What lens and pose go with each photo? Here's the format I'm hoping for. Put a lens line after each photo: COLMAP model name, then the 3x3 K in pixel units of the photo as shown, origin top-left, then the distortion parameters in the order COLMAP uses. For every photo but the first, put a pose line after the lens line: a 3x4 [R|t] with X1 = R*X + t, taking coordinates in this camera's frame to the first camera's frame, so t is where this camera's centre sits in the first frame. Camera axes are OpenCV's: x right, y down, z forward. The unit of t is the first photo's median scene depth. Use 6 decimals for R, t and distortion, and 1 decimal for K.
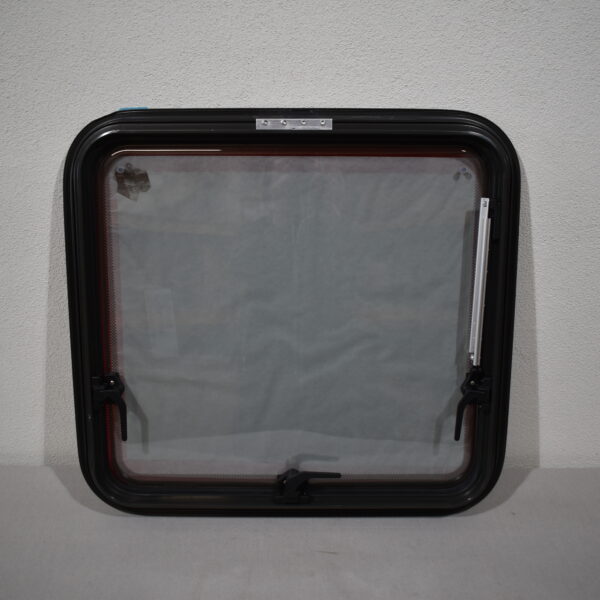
lens RADIAL K [[819.2, 0, 300.0], [0, 819.2, 300.0], [0, 0, 1]] dist [-0.019068, -0.023657]
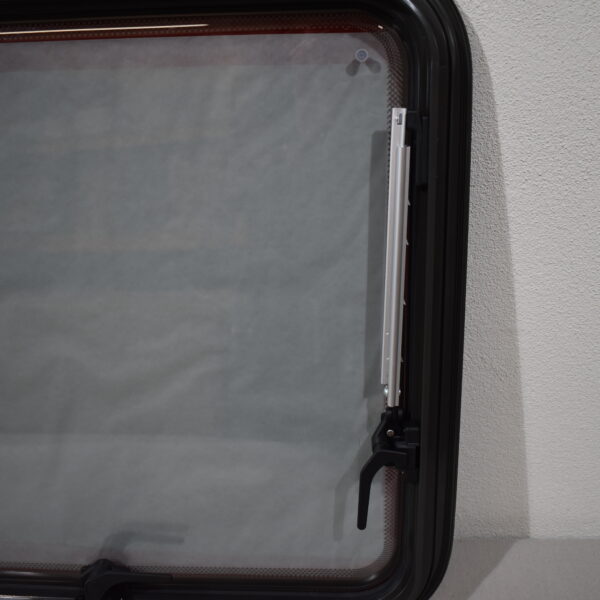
lens RADIAL K [[852.7, 0, 300.0], [0, 852.7, 300.0], [0, 0, 1]] dist [-0.025181, -0.063000]
pose [[0.996172, -0.003610, -0.087345, 0.199941], [0.013897, 0.992980, 0.117460, -0.063112], [0.086307, -0.118224, 0.989229, 0.409197]]
